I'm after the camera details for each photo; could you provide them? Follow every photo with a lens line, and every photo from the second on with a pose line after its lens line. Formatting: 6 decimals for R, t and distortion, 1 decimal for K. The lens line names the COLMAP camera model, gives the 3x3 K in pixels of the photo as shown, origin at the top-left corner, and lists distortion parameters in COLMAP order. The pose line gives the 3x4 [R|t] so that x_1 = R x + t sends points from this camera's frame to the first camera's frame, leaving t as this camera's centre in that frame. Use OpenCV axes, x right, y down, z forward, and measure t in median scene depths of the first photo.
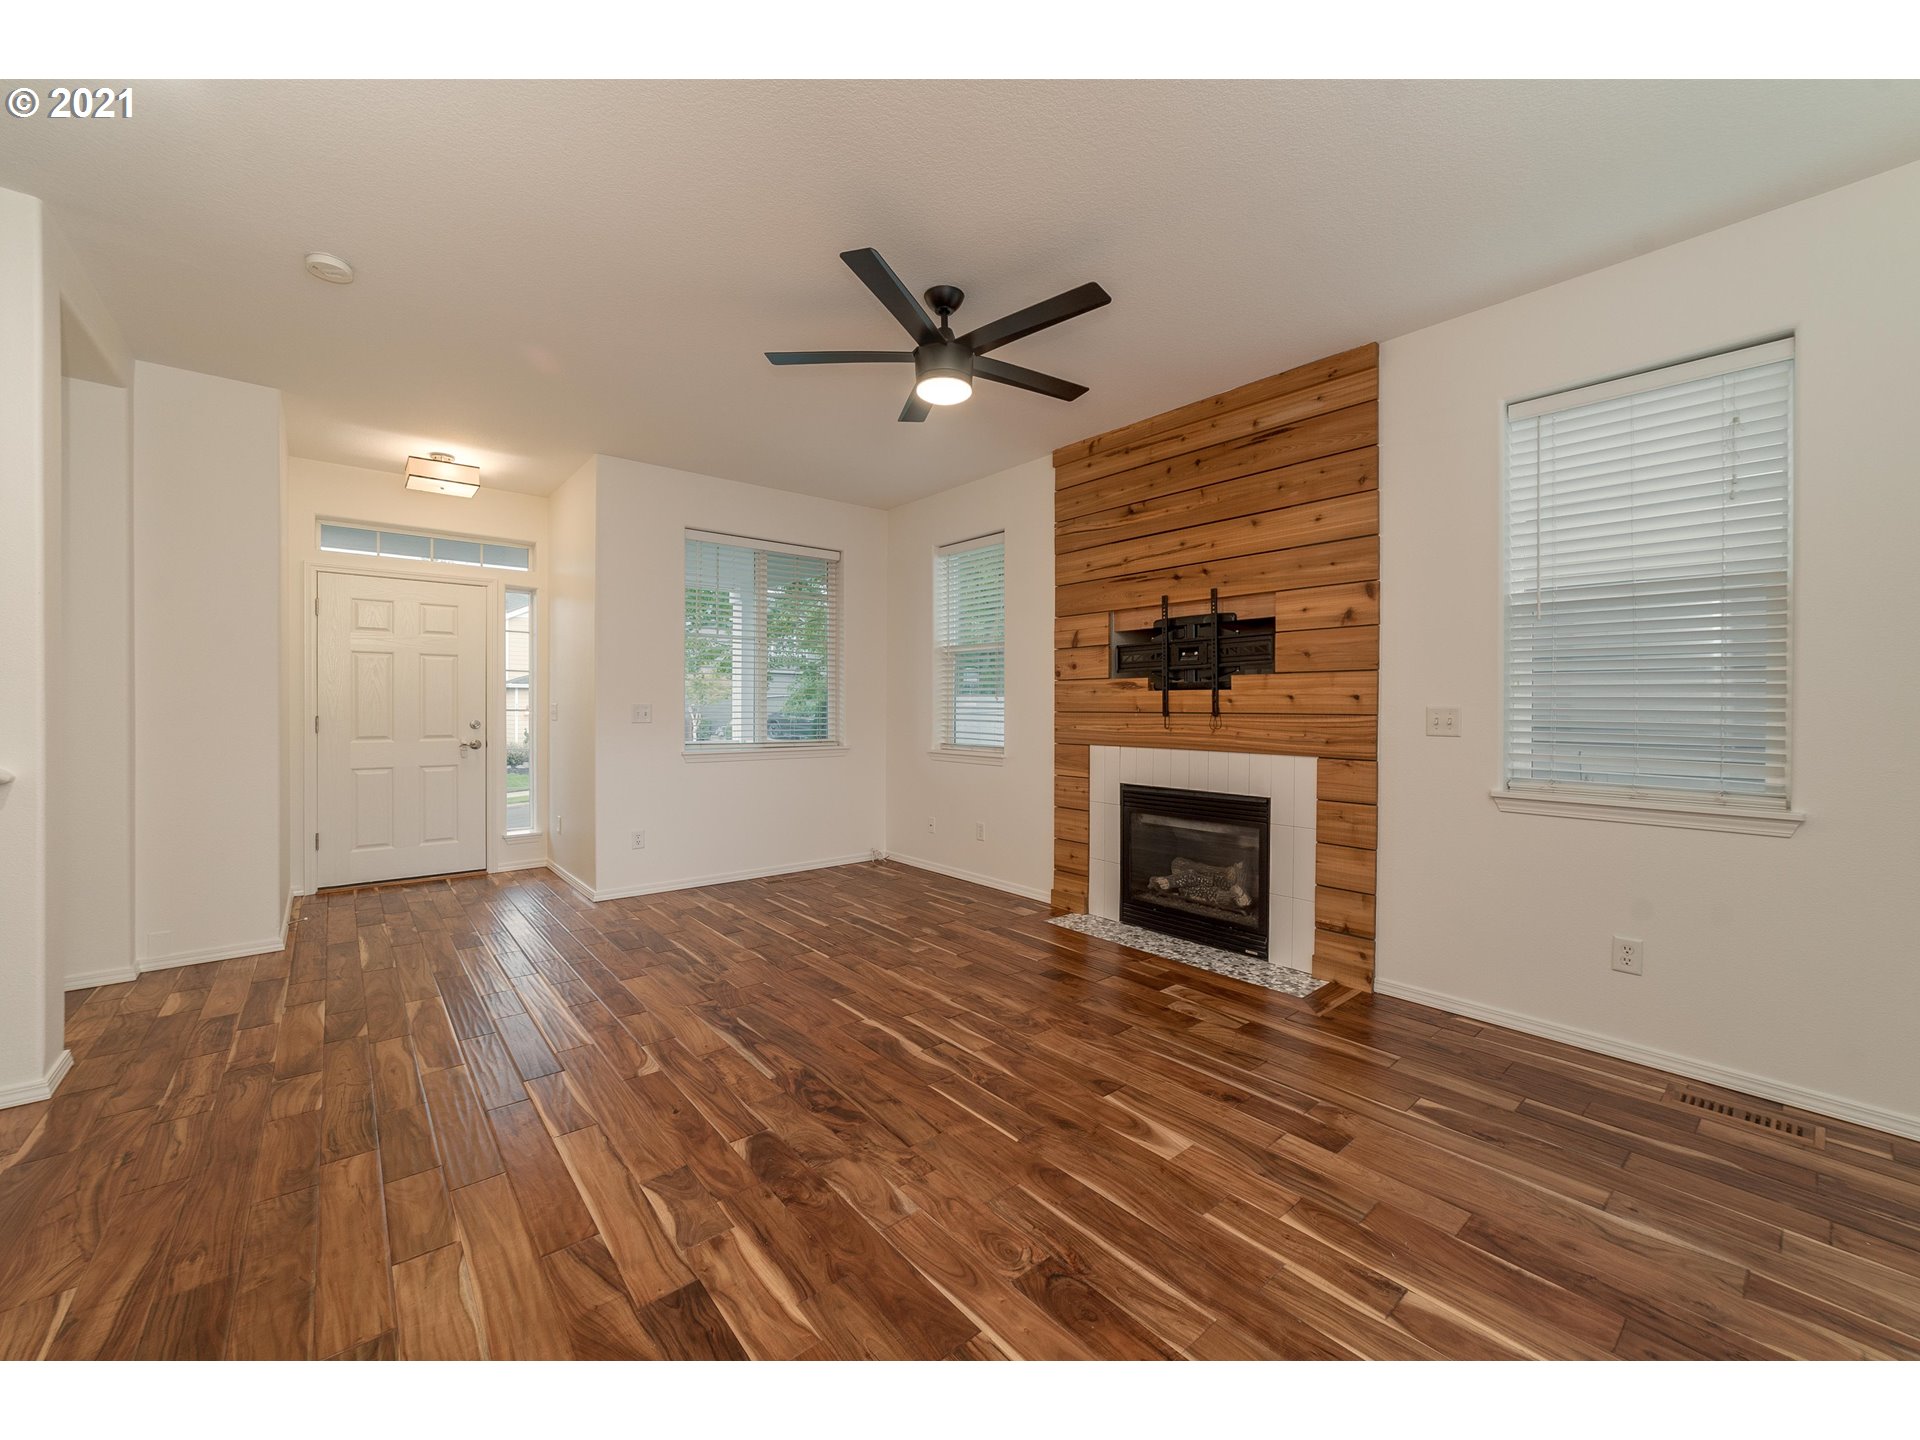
lens RADIAL K [[747.0, 0, 960.6], [0, 747.0, 707.7], [0, 0, 1]] dist [-0.029774, 0.012854]
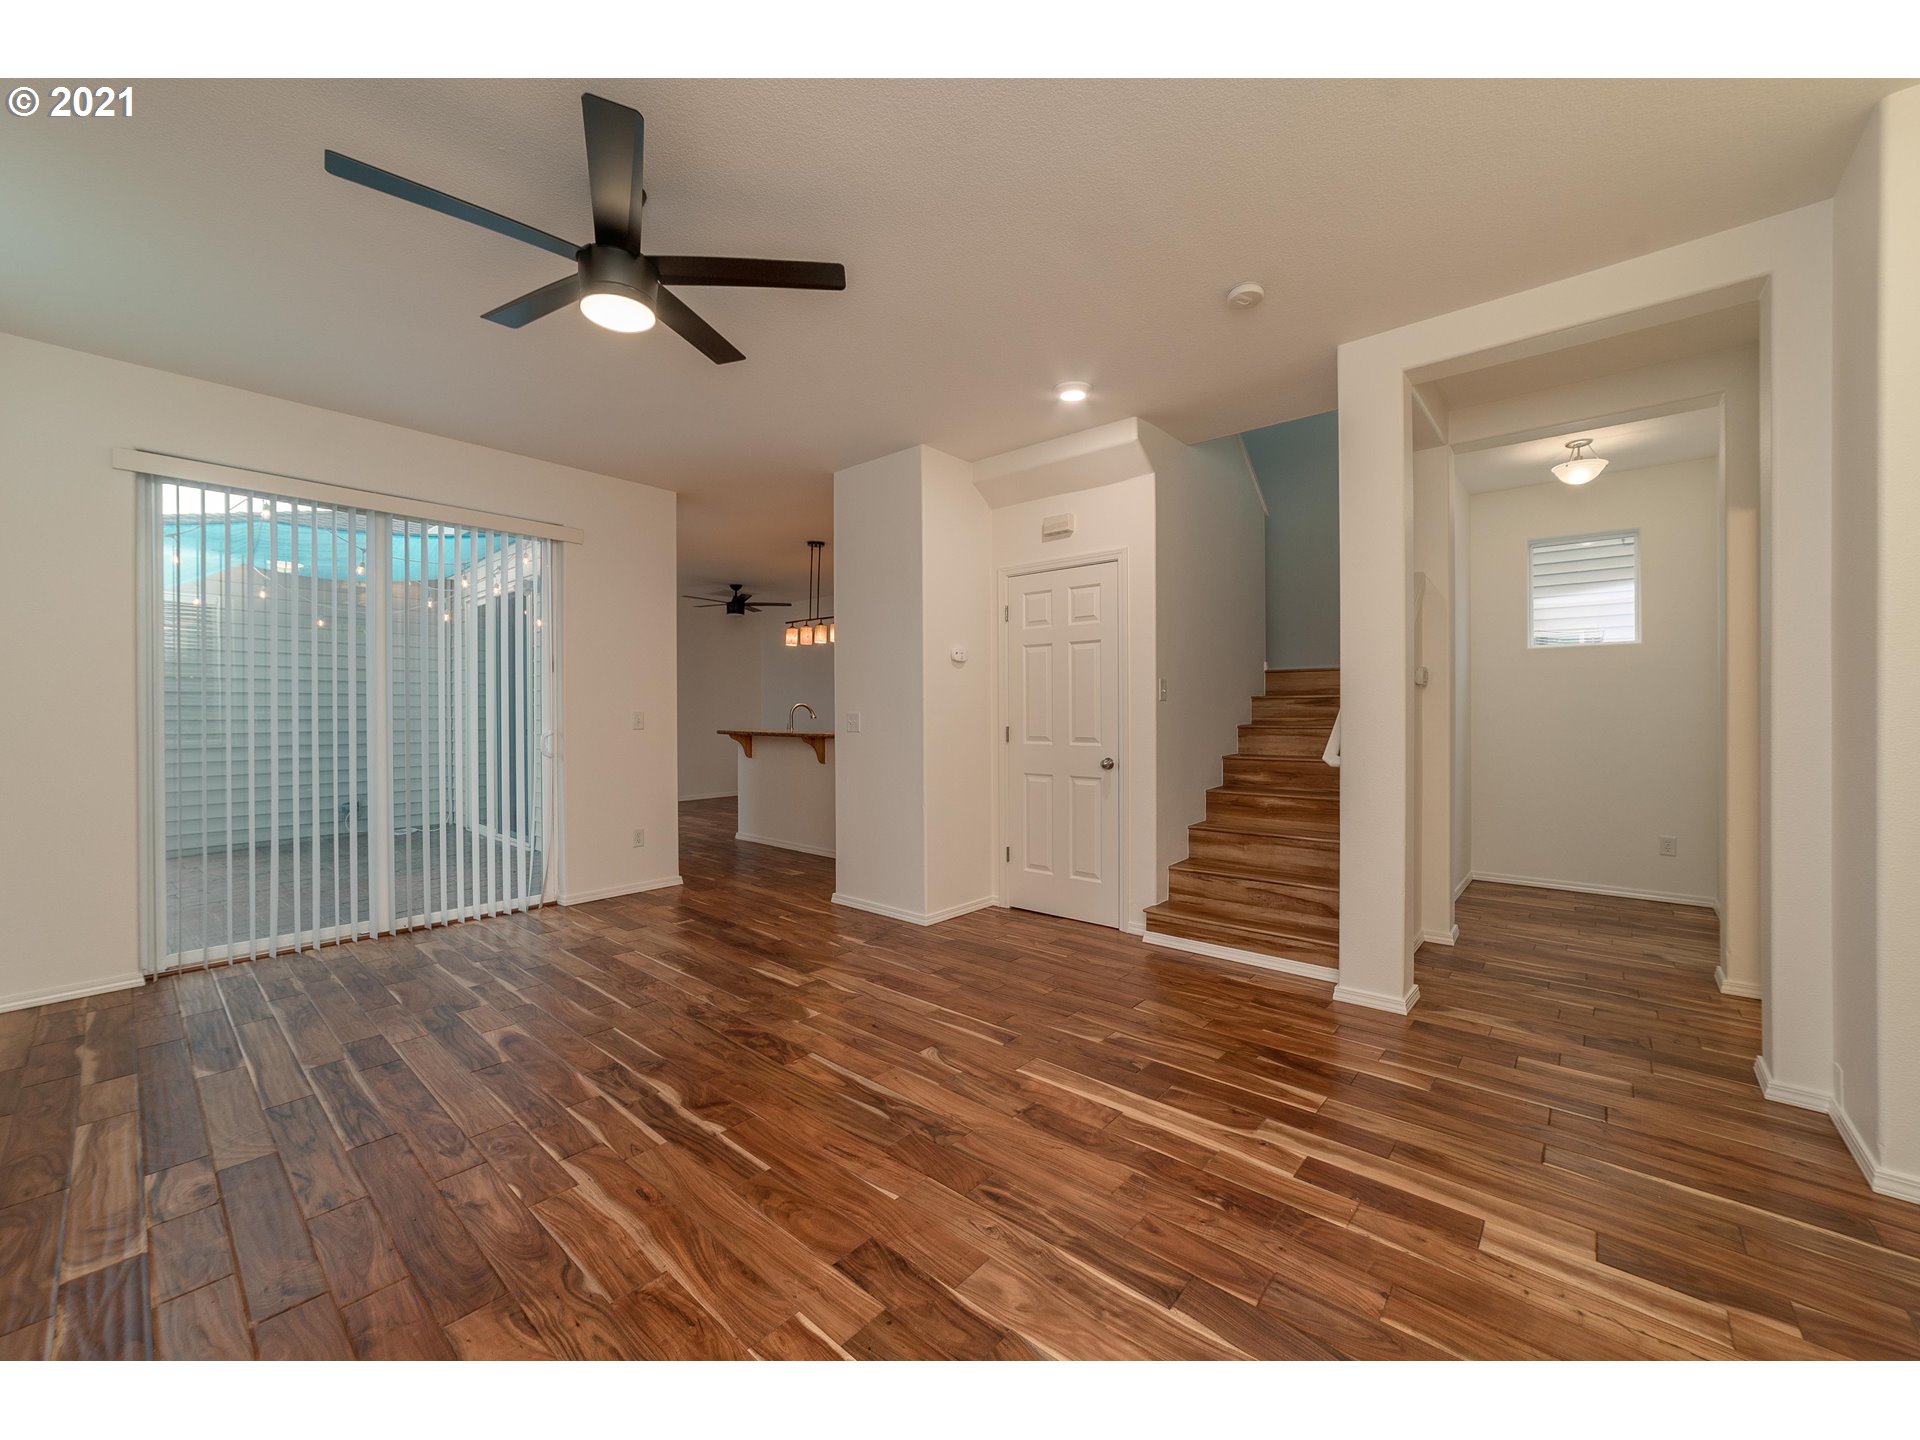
lens RADIAL K [[755.6, 0, 950.1], [0, 755.6, 704.7], [0, 0, 1]] dist [-0.030877, 0.011006]
pose [[-0.989934, -0.004361, -0.141460, -0.277415], [-0.003074, 0.999952, -0.009317, -0.009774], [0.141494, -0.008789, -0.989900, 1.982522]]
